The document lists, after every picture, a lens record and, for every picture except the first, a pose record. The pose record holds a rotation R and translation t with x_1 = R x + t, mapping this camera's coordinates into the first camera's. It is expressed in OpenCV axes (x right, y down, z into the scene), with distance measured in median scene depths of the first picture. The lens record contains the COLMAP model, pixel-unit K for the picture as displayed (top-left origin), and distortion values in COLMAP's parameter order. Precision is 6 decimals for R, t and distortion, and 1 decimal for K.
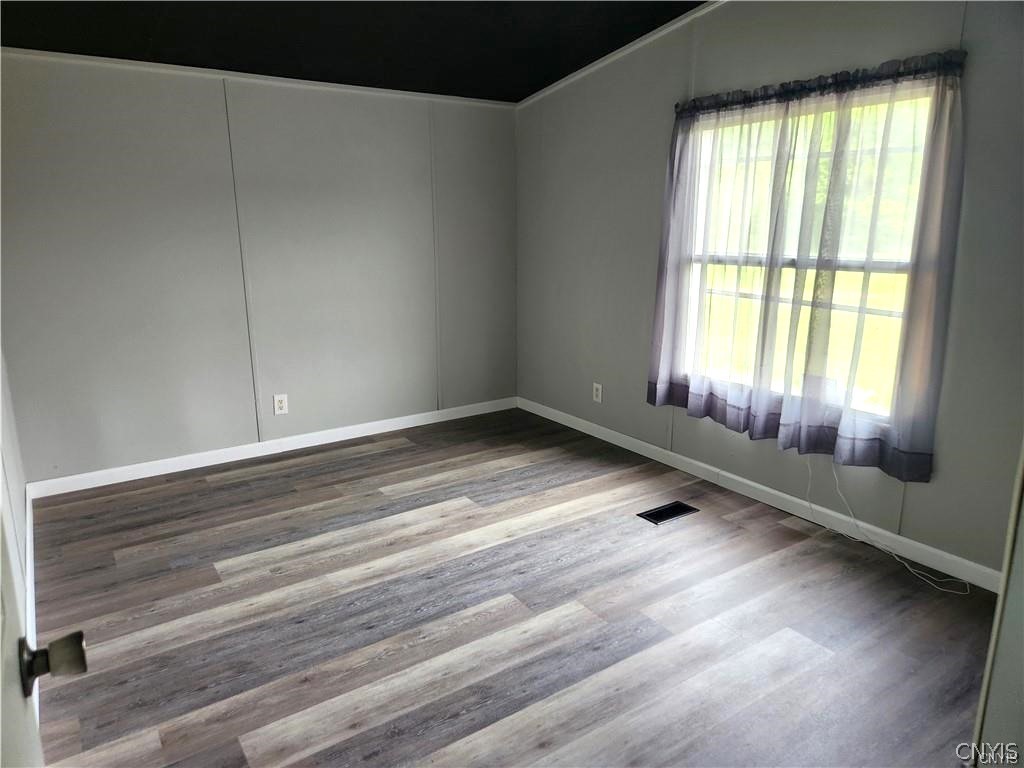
lens RADIAL K [[683.9, 0, 487.6], [0, 683.9, 377.3], [0, 0, 1]] dist [0.067248, -0.057356]
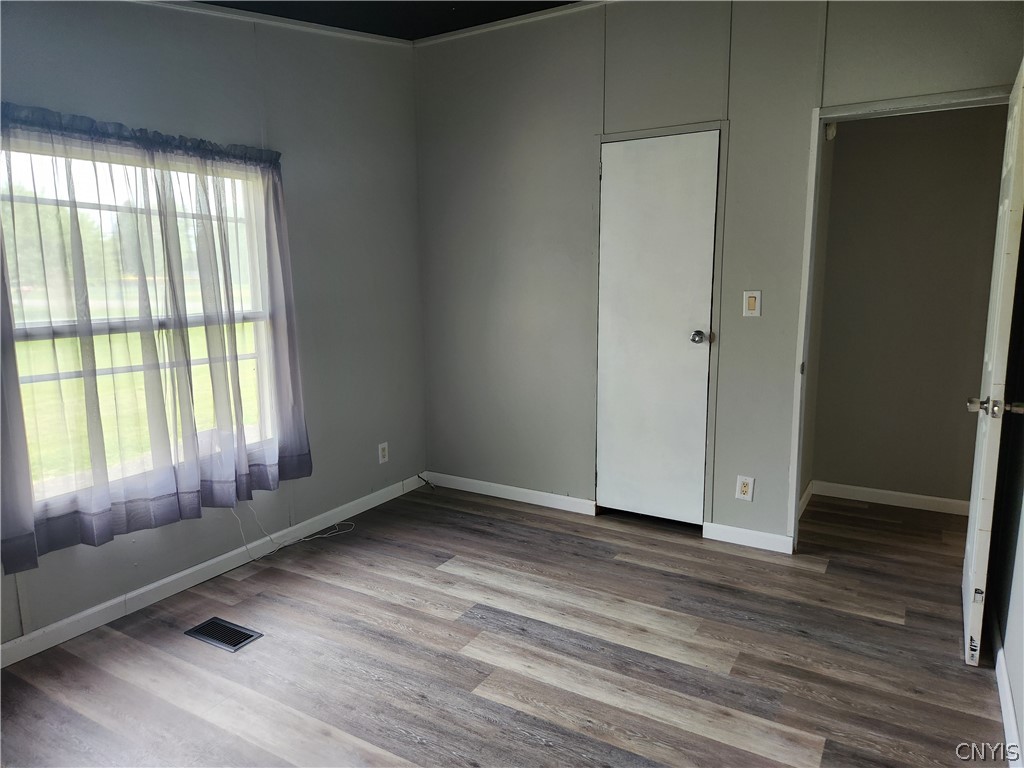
lens RADIAL K [[683.9, 0, 508.3], [0, 683.9, 387.0], [0, 0, 1]] dist [0.067248, -0.057356]
pose [[-0.442316, -0.138881, 0.886041, -0.700372], [0.216073, 0.942336, 0.255570, -0.262885], [-0.870442, 0.304492, -0.386802, 1.153569]]
